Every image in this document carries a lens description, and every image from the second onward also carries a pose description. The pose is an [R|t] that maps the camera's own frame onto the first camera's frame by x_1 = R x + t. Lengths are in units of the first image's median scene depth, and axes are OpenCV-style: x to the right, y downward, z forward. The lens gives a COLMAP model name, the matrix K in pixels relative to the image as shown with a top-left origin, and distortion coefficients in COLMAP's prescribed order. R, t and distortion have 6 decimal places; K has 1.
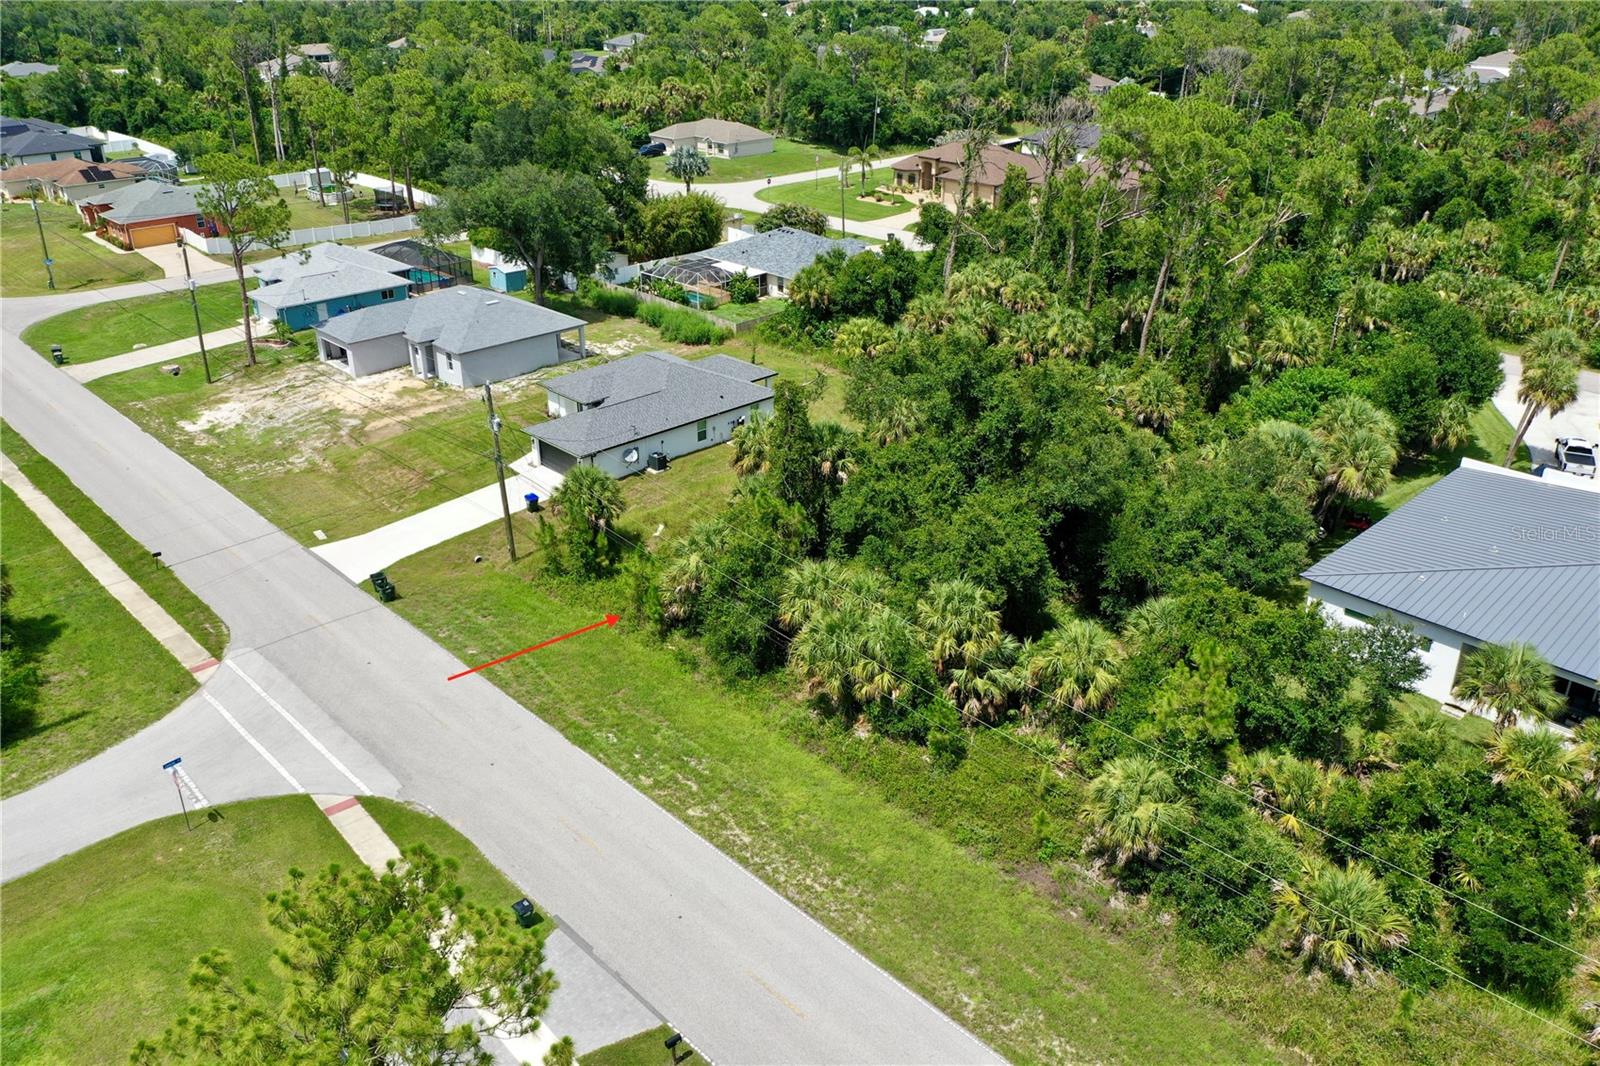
lens RADIAL K [[1262.8, 0, 801.2], [0, 1262.8, 529.3], [0, 0, 1]] dist [-0.006283, 0.001301]
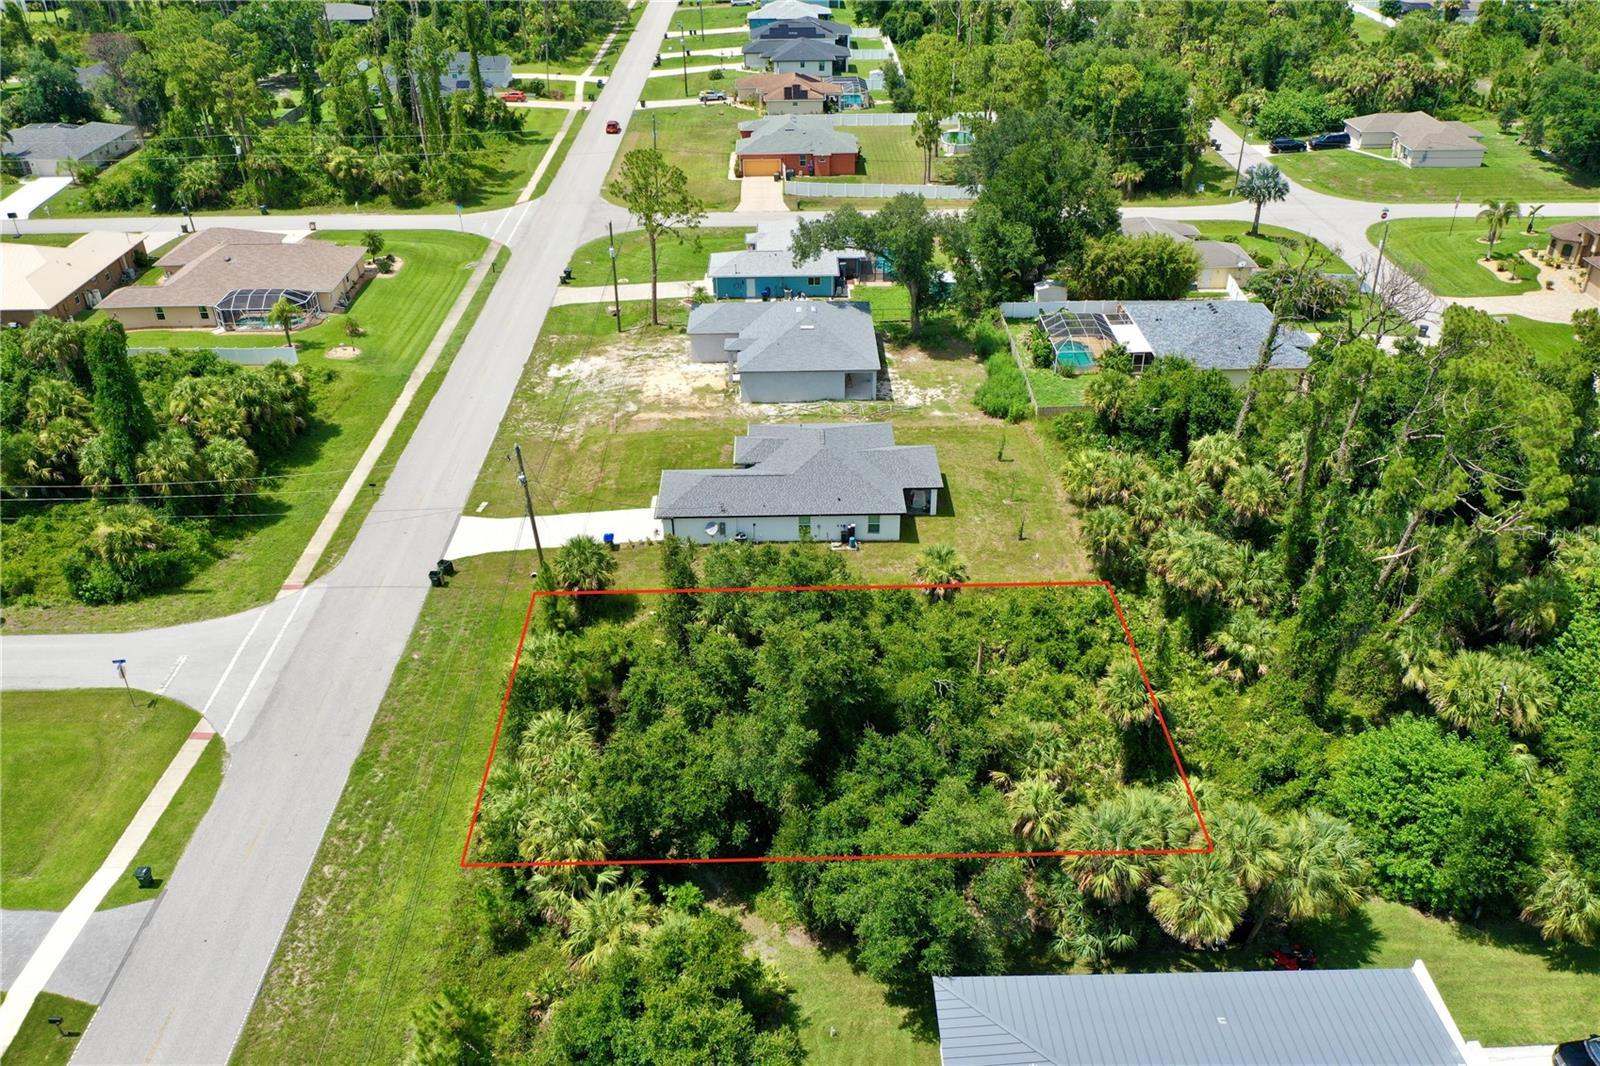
lens RADIAL K [[1262.8, 0, 801.2], [0, 1262.8, 529.3], [0, 0, 1]] dist [-0.006283, 0.001301]
pose [[0.731021, 0.349332, -0.586153, 0.574467], [-0.284136, 0.936837, 0.203970, -0.312702], [0.620383, 0.017440, 0.784105, 0.219485]]
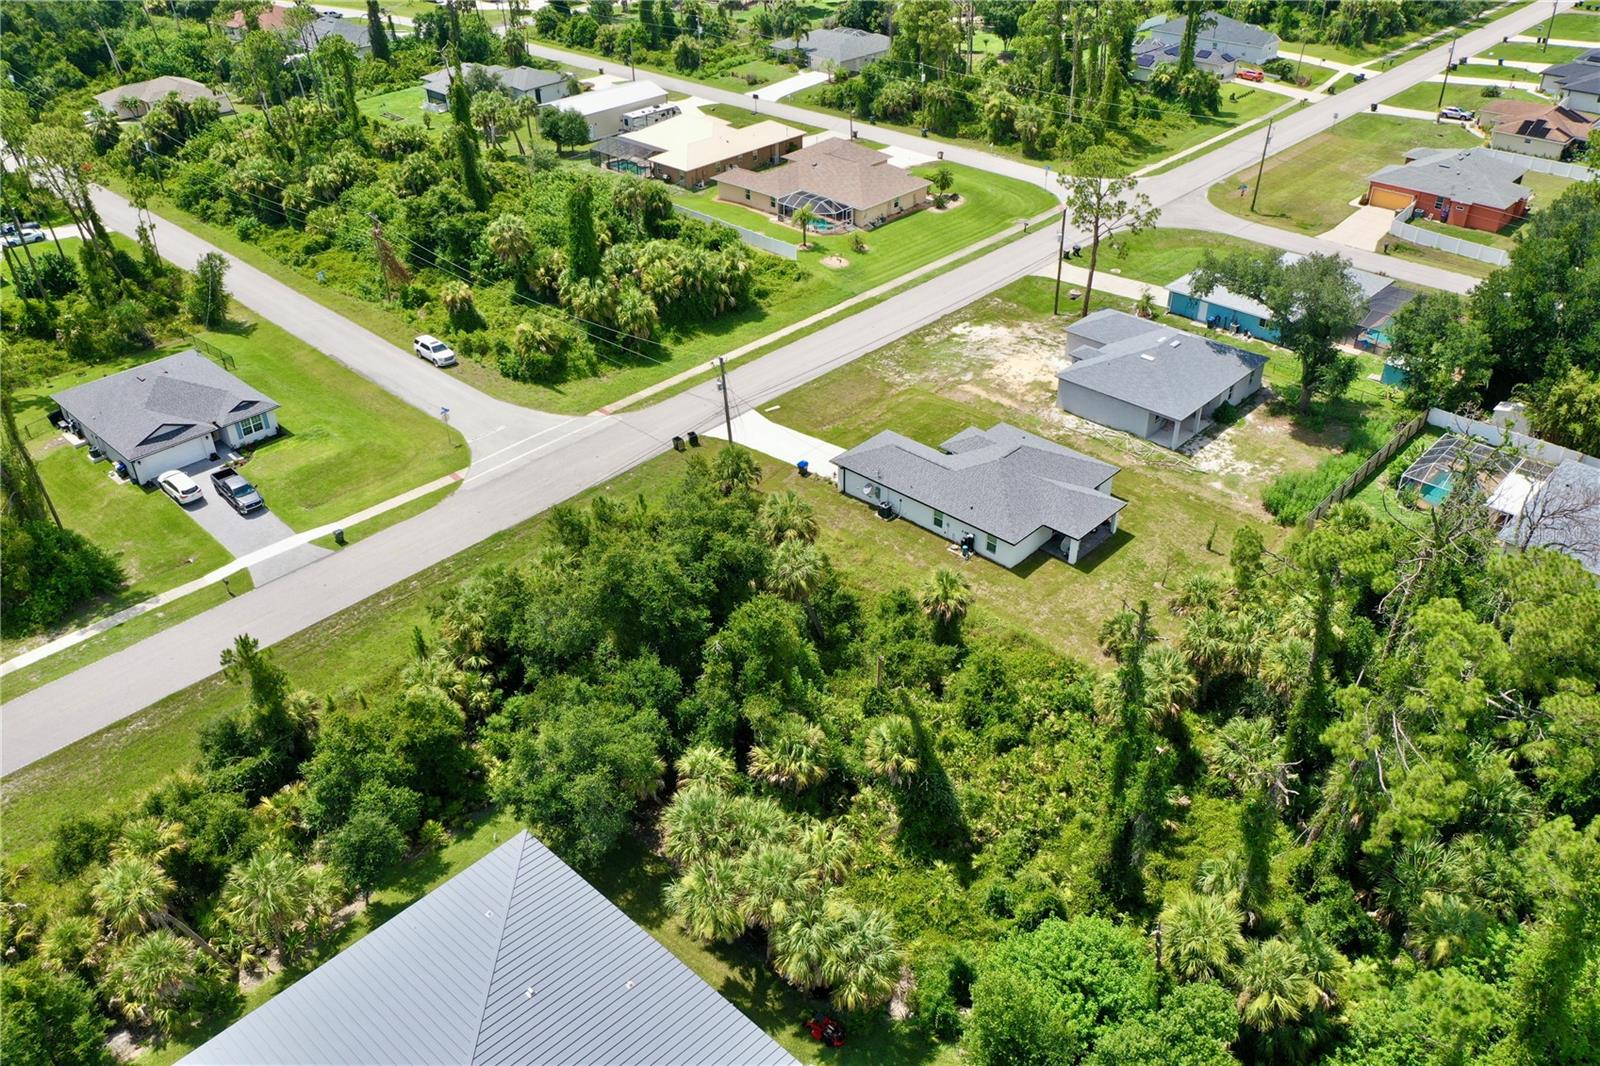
lens RADIAL K [[1264.8, 0, 800.9], [0, 1264.8, 529.3], [0, 0, 1]] dist [-0.005404, 0.002239]
pose [[0.049060, 0.549167, -0.834271, 0.909254], [-0.417949, 0.769919, 0.482228, -0.600886], [0.907145, 0.325024, 0.267296, 0.673391]]
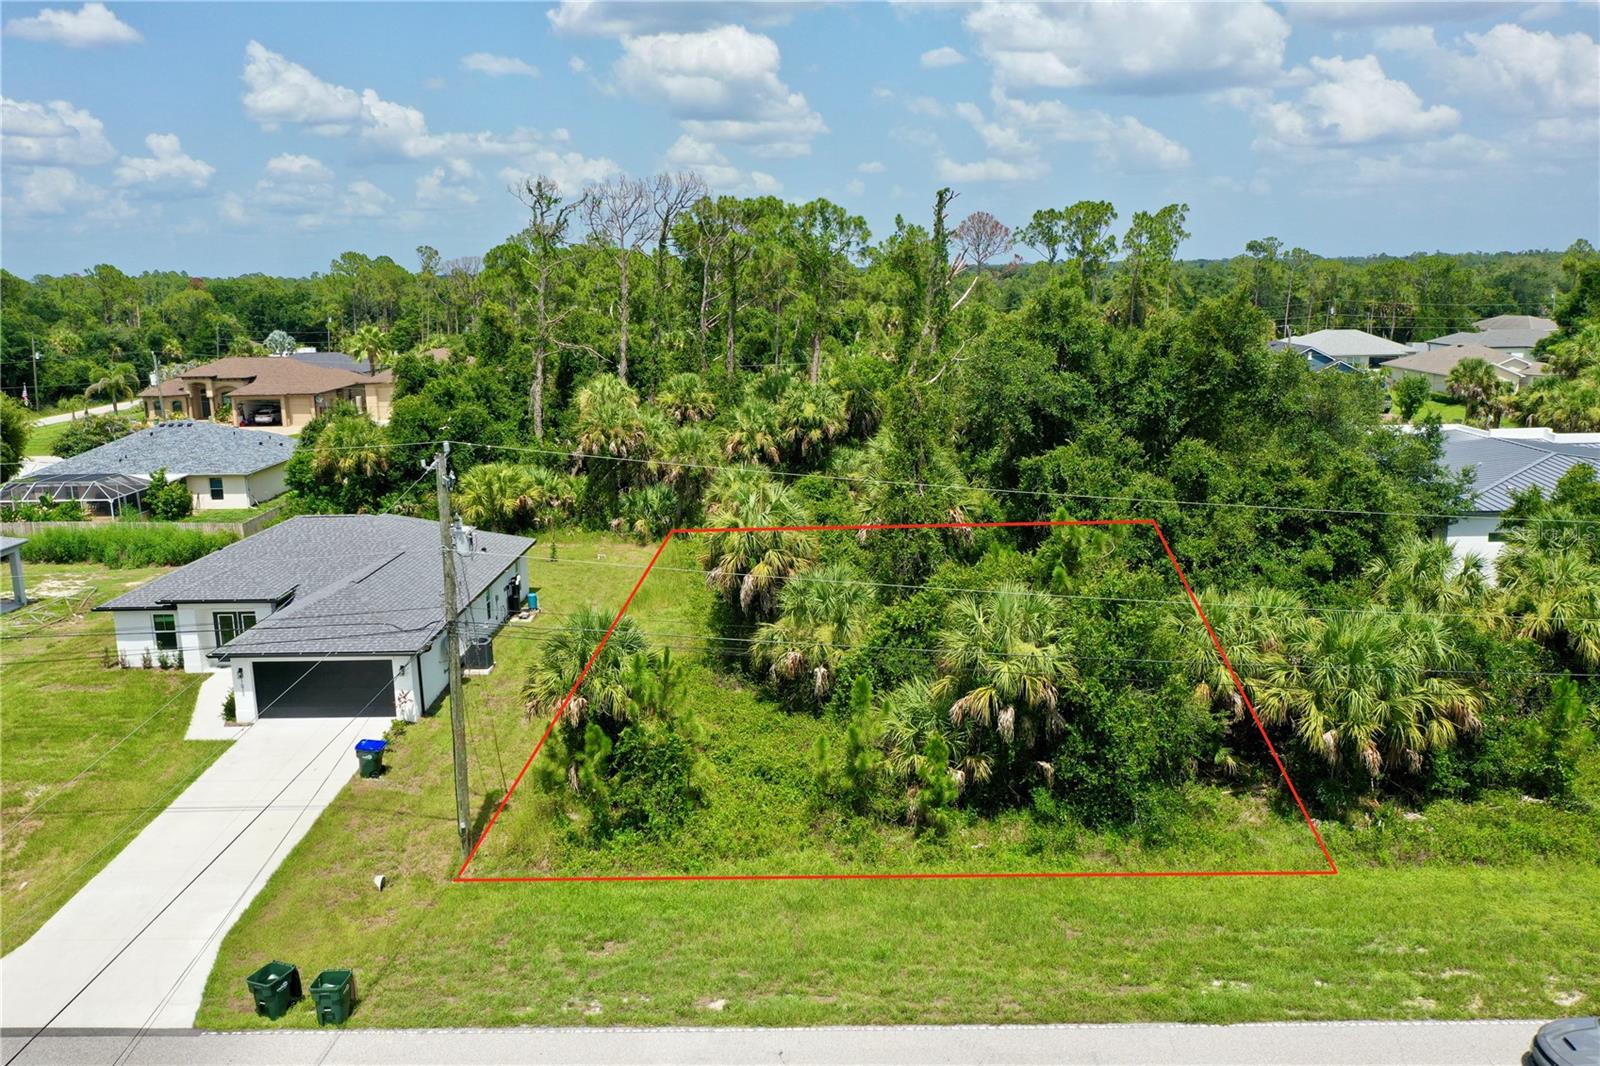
lens RADIAL K [[1264.8, 0, 800.9], [0, 1264.8, 529.3], [0, 0, 1]] dist [-0.005404, 0.002239]
pose [[0.703889, -0.154601, 0.693281, -0.420117], [0.320635, 0.940085, -0.115903, 0.005449], [-0.633824, 0.303873, 0.711286, 0.527365]]
